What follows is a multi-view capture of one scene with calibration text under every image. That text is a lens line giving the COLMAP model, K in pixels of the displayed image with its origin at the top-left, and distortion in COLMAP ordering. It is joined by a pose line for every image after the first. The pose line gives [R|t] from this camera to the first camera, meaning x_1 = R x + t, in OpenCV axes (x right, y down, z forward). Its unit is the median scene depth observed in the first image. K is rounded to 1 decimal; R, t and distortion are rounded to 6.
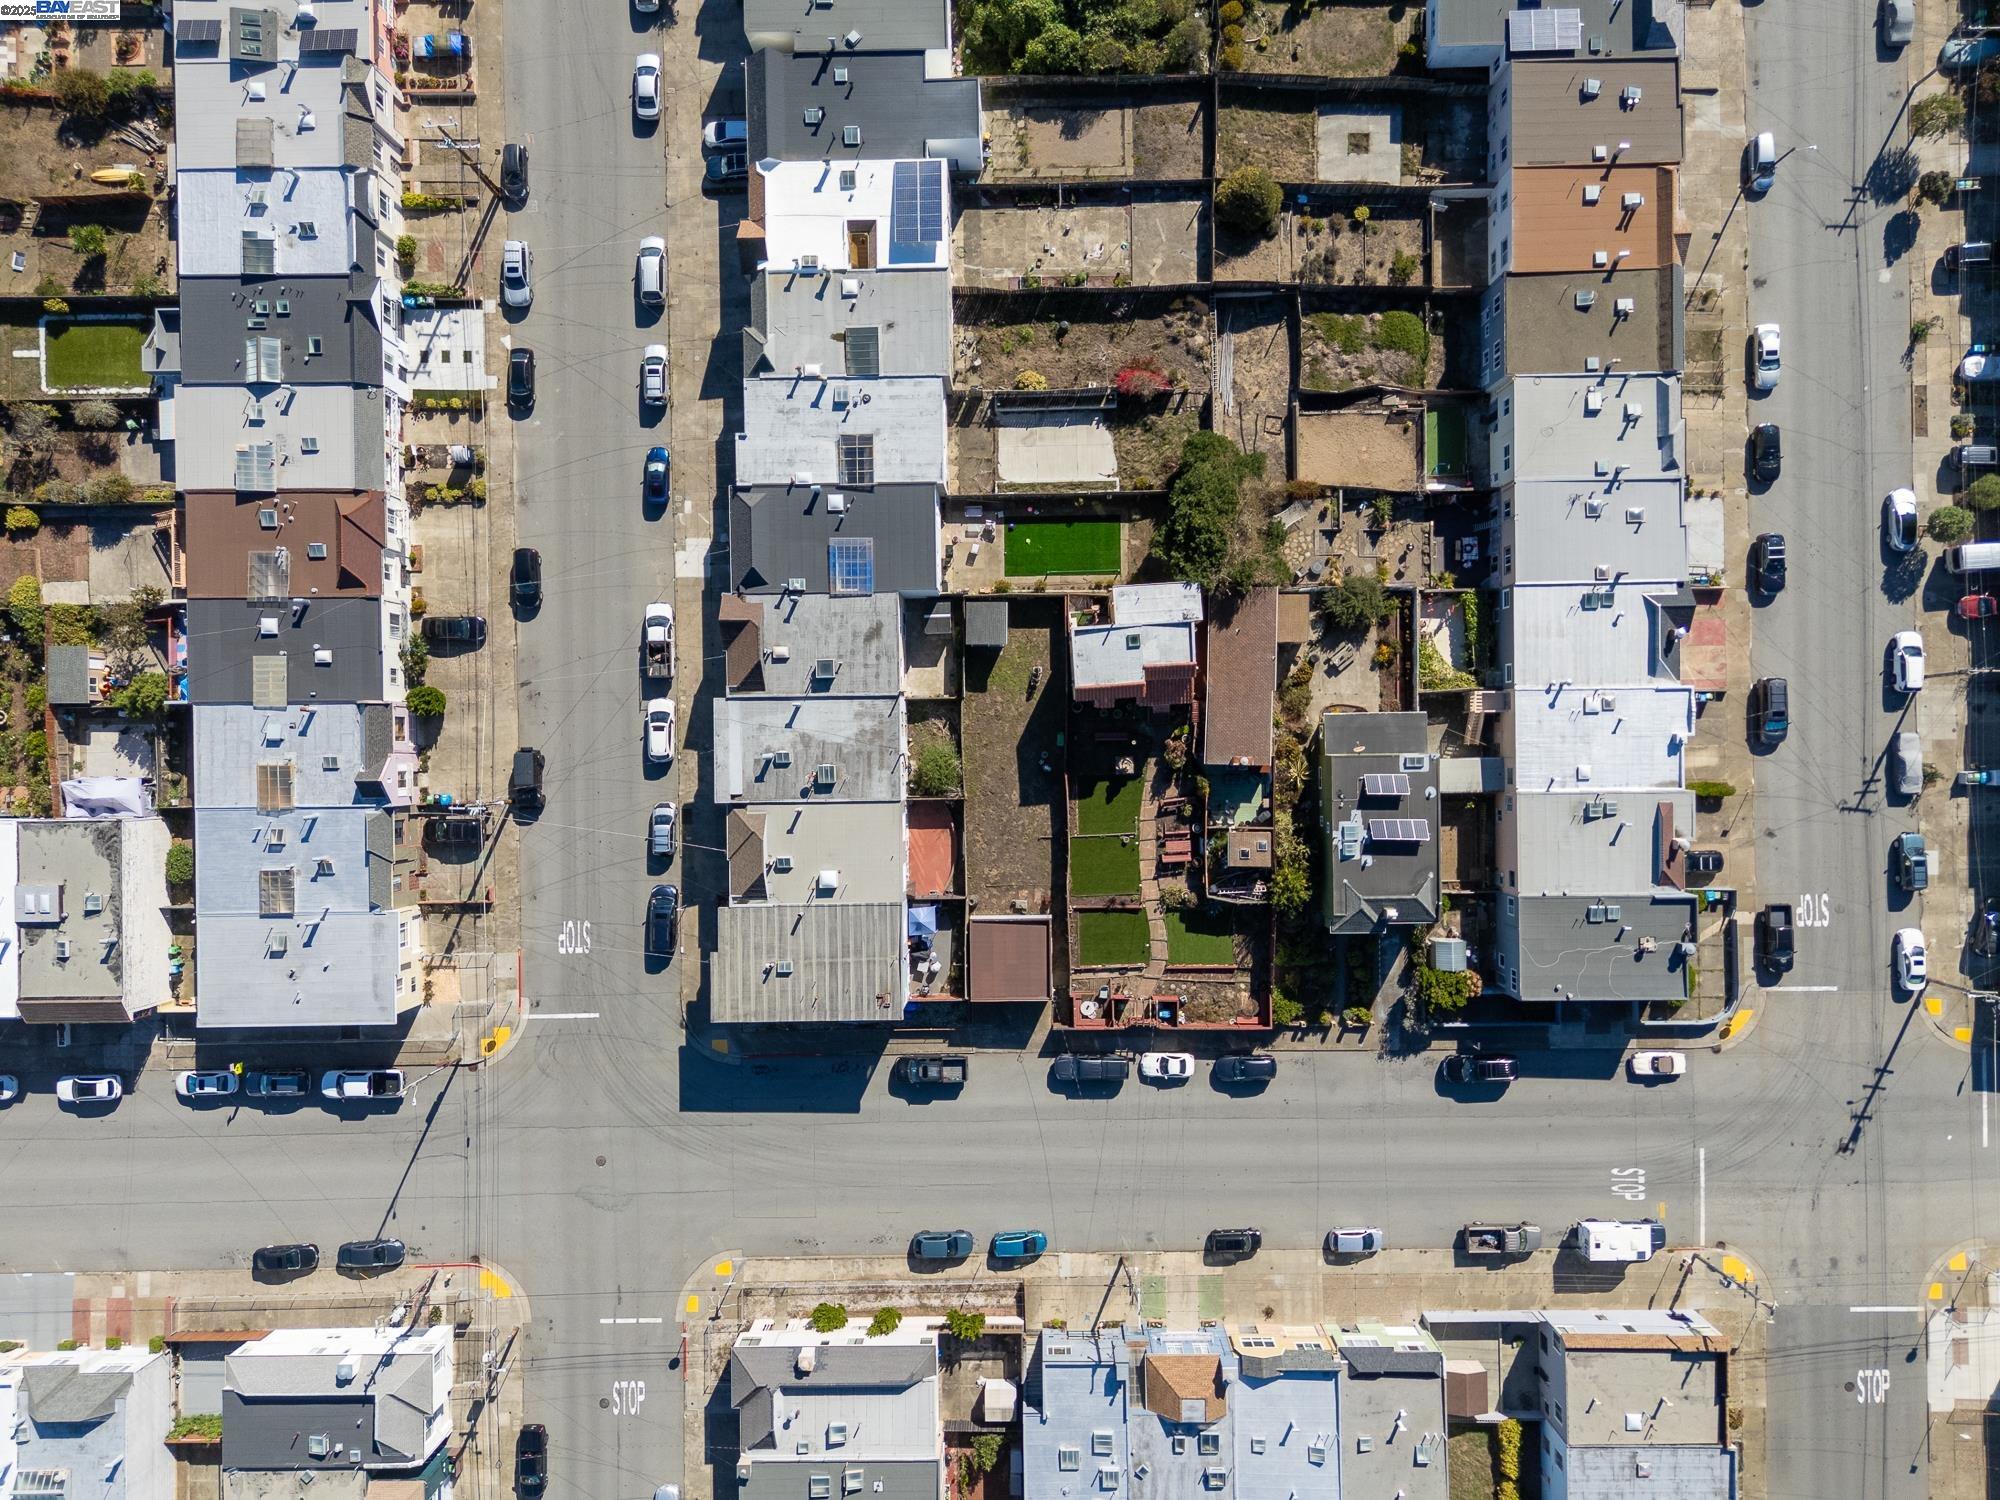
lens RADIAL K [[1472.2, 0, 998.1], [0, 1472.2, 748.4], [0, 0, 1]] dist [0.068385, -0.060841]
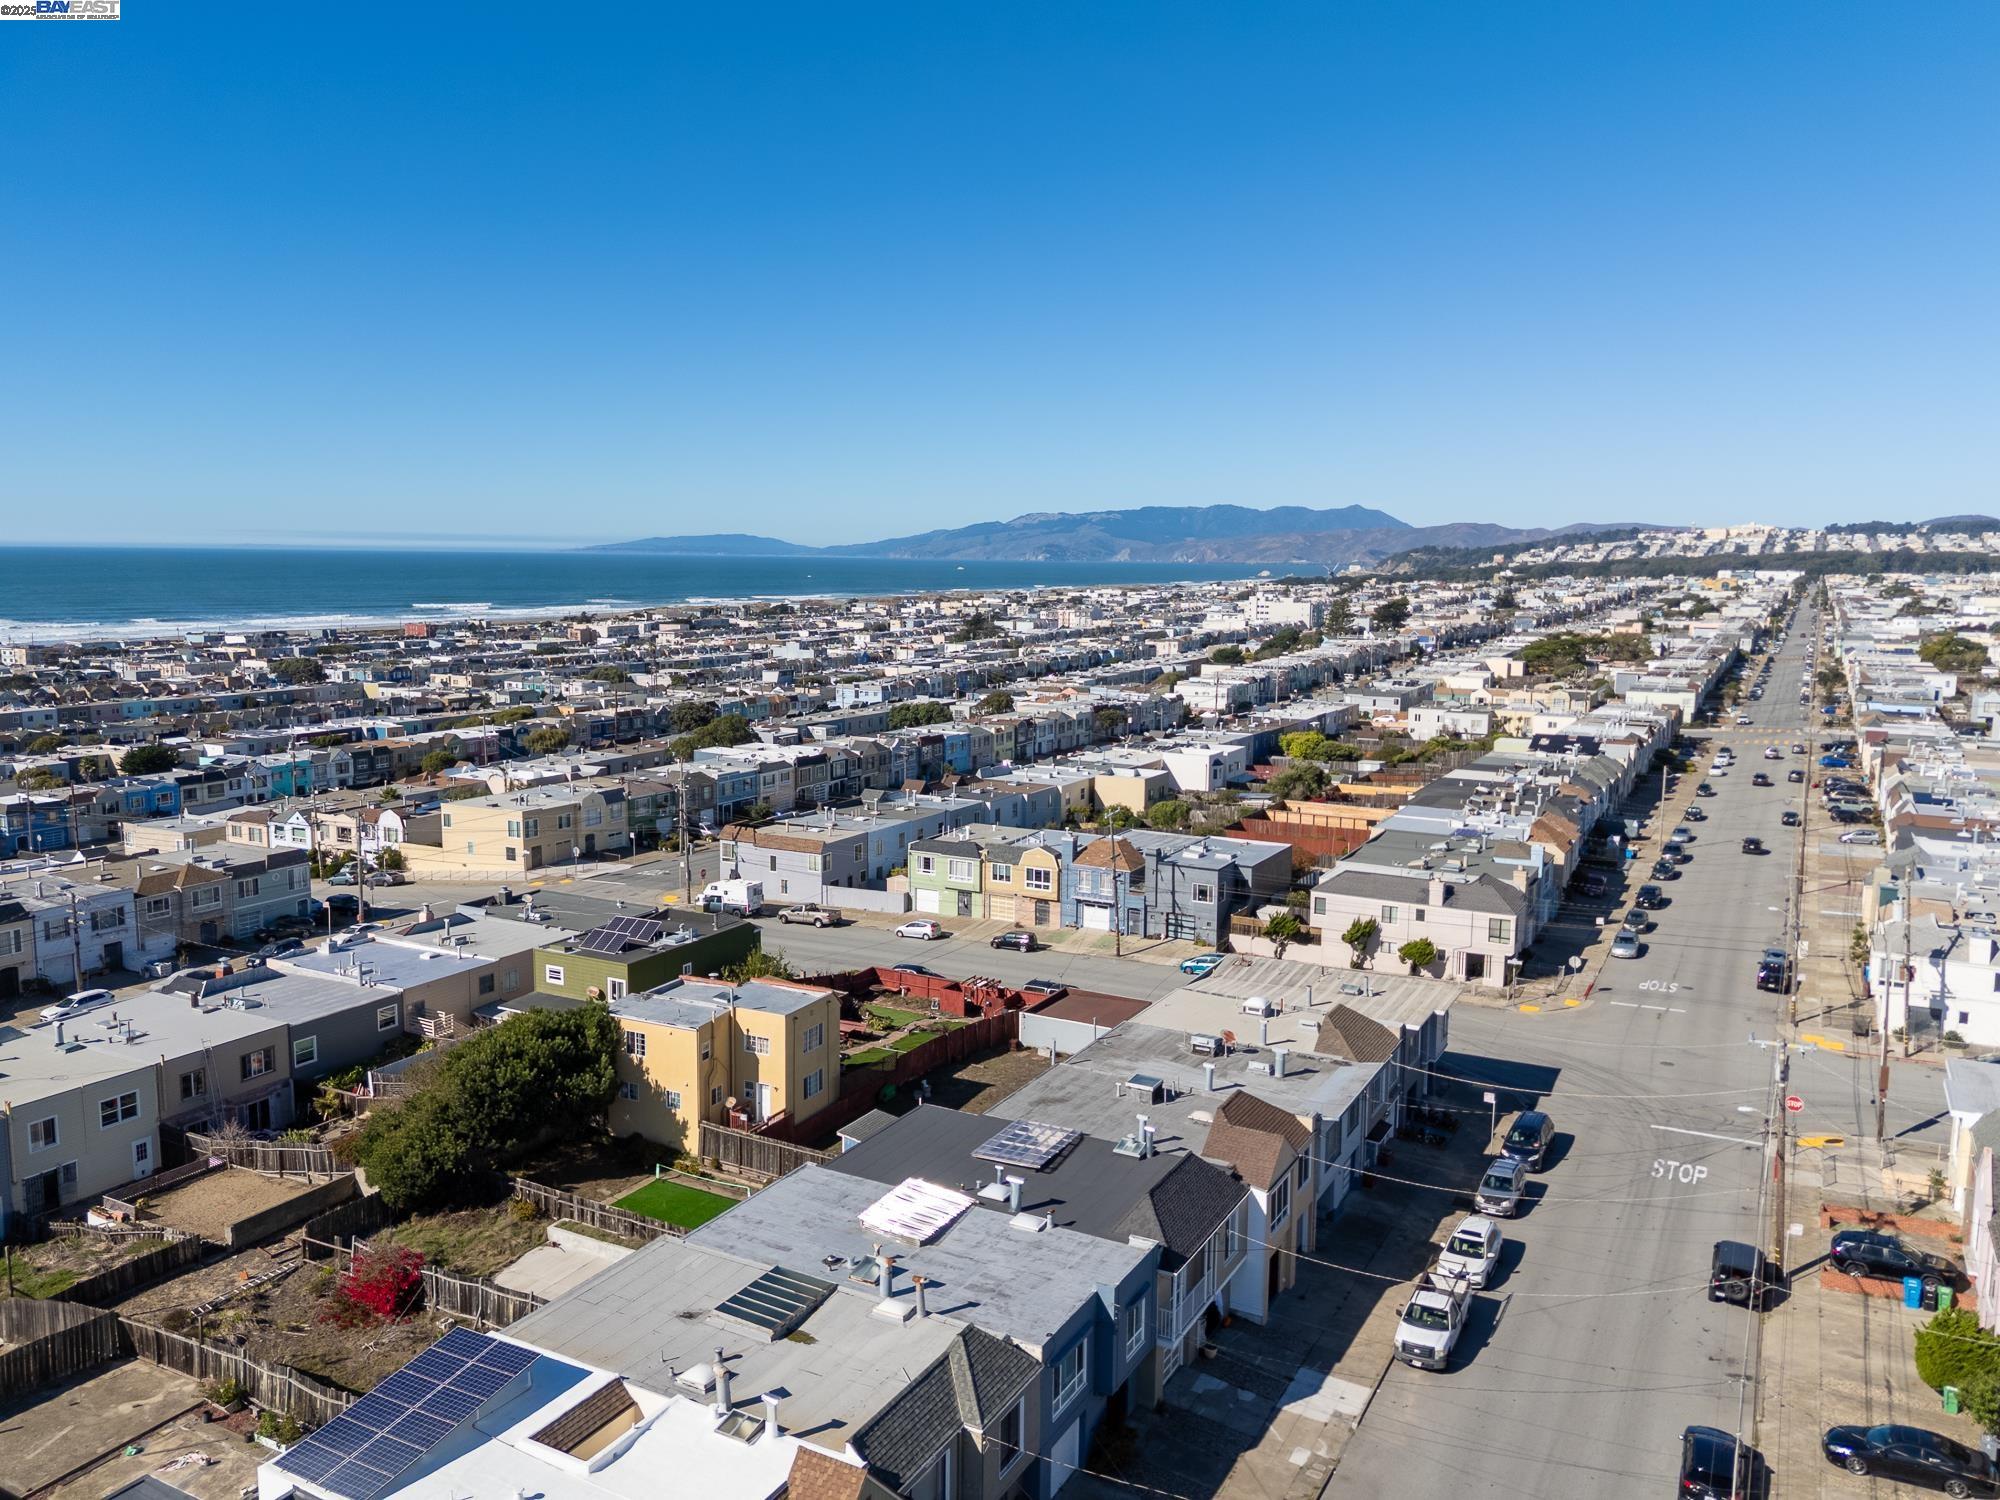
lens RADIAL K [[1472.2, 0, 1000.5], [0, 1472.2, 729.1], [0, 0, 1]] dist [0.068385, -0.060841]
pose [[-0.872750, -0.040239, 0.486507, -0.341717], [0.487936, -0.102606, 0.866828, -0.575248], [0.015038, 0.993908, 0.109183, 0.746180]]
